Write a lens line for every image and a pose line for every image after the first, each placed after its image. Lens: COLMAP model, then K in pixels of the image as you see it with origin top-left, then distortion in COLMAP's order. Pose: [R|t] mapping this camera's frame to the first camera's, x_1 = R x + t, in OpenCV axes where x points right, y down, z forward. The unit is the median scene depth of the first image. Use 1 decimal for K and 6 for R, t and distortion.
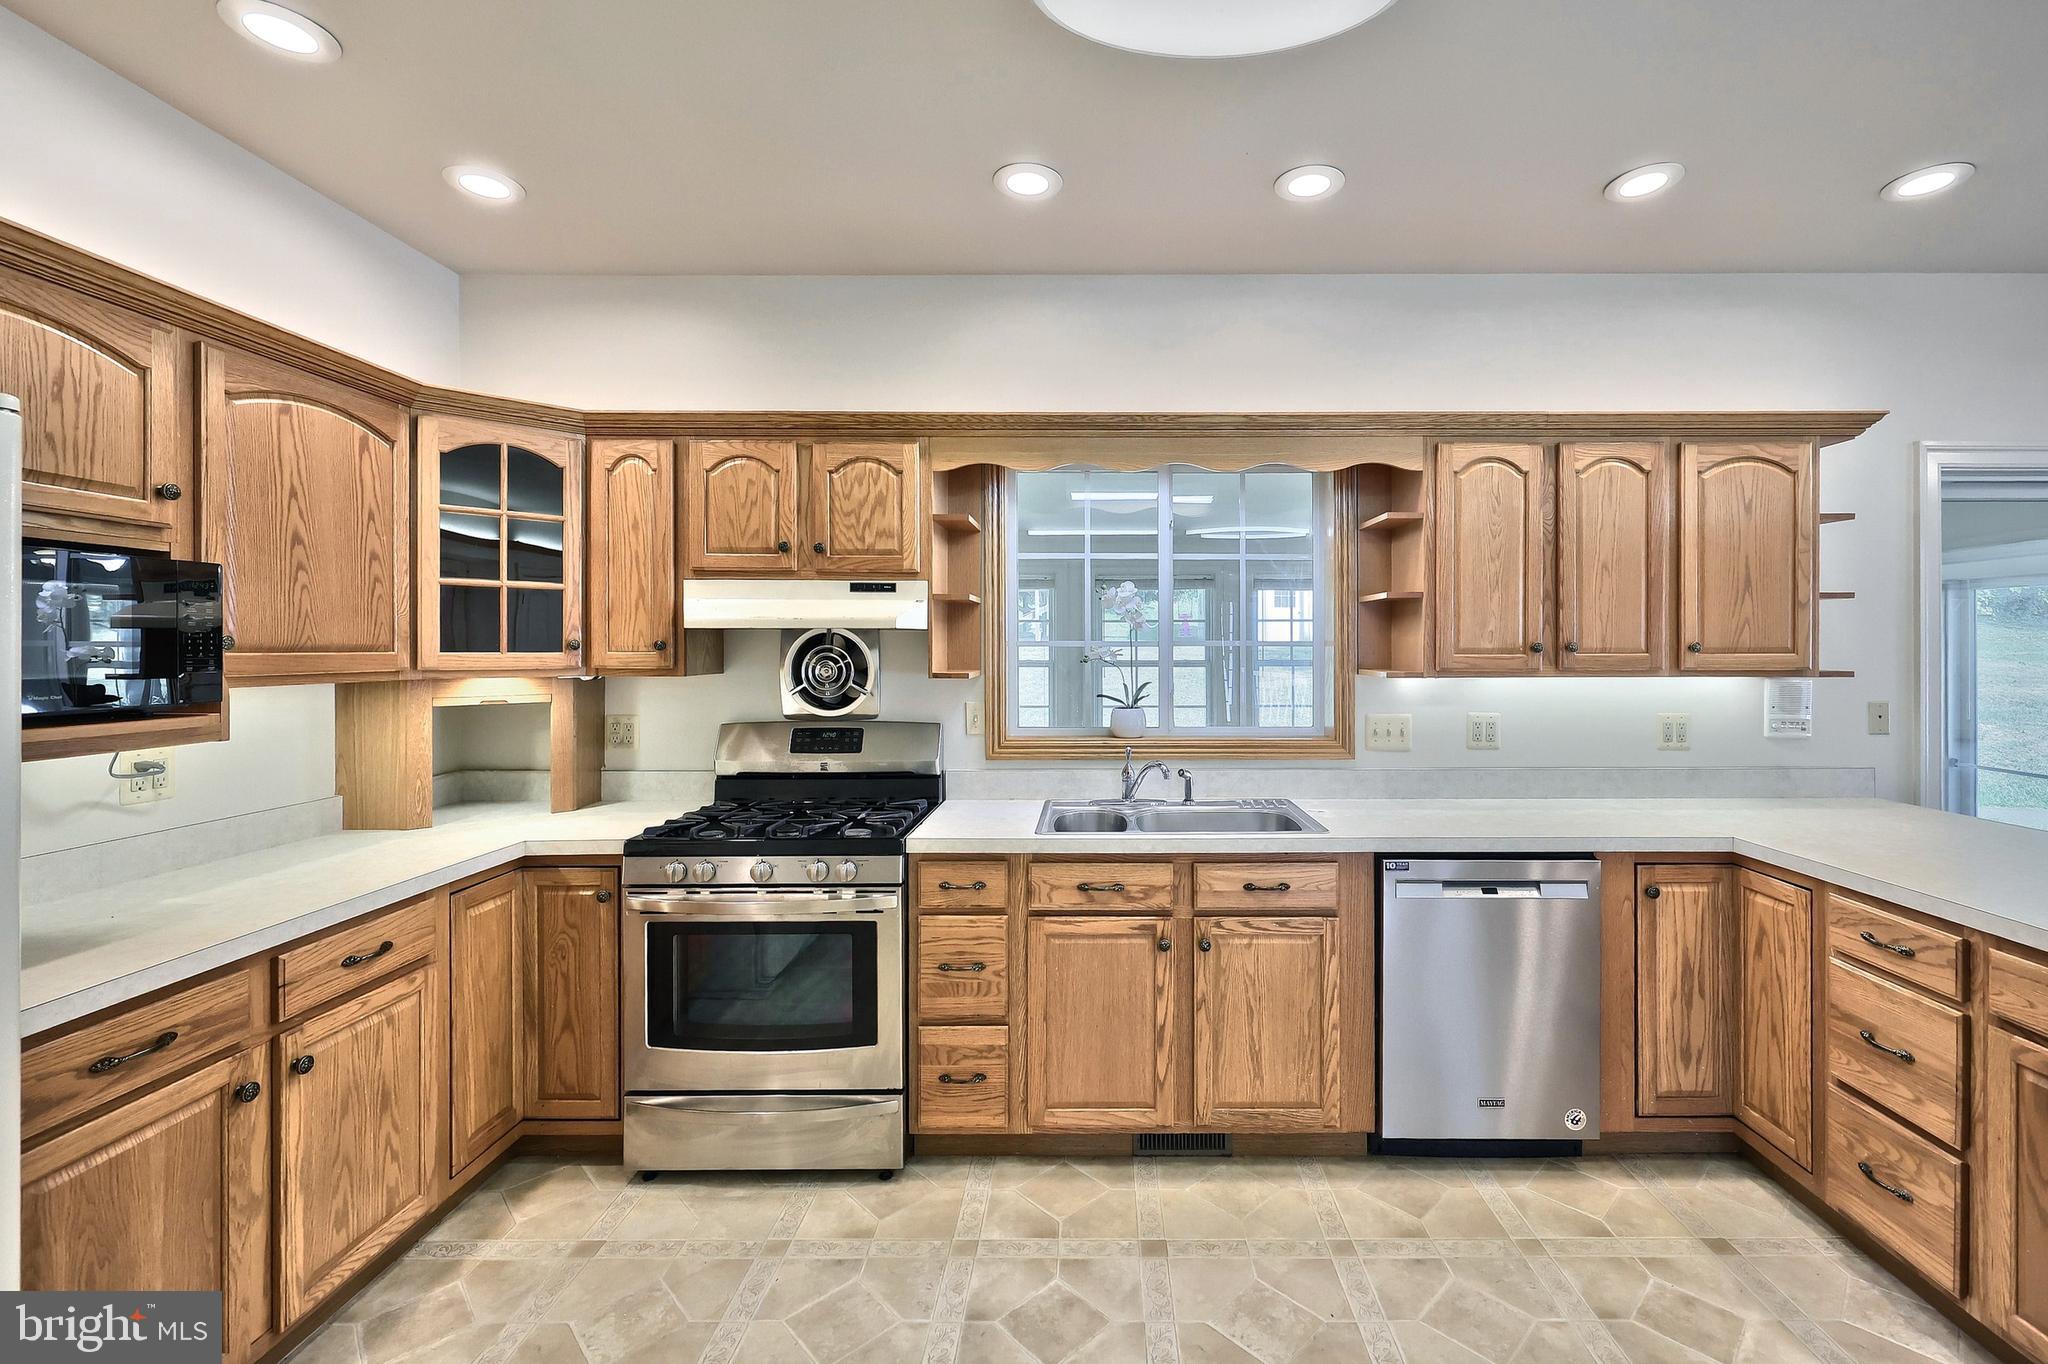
lens RADIAL K [[884.5, 0, 1100.8], [0, 884.5, 645.9], [0, 0, 1]] dist [0.001459, -0.000533]
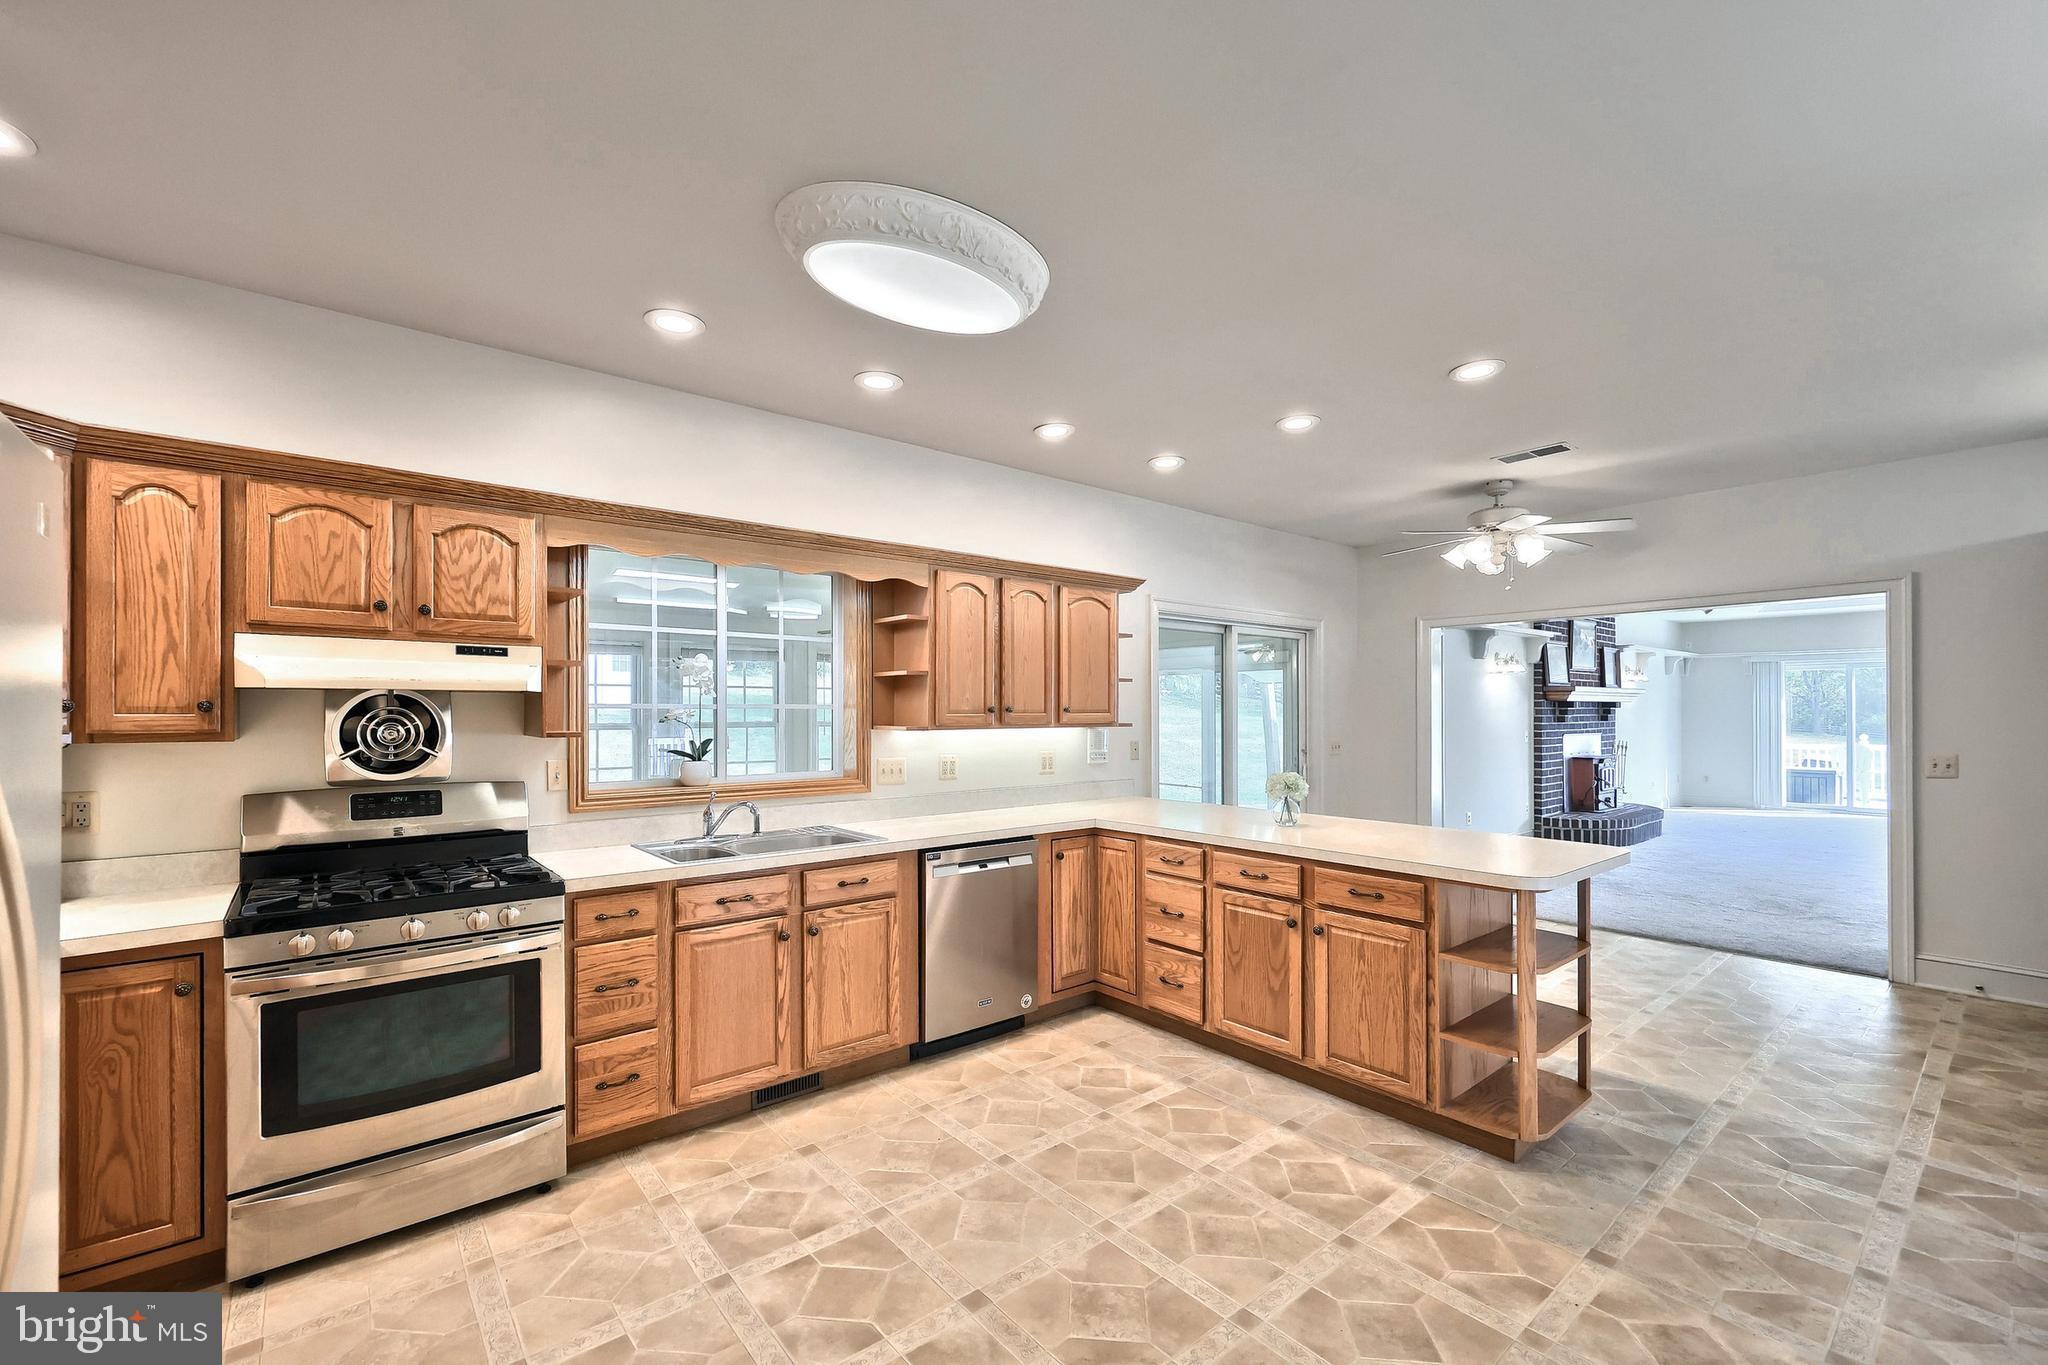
lens RADIAL K [[884.5, 0, 1017.9], [0, 884.5, 698.0], [0, 0, 1]] dist [0.001459, -0.000533]
pose [[0.764915, 0.009012, 0.644069, -0.467844], [-0.000285, 0.999907, -0.013653, 0.003009], [-0.644132, 0.010259, 0.764846, -0.207683]]
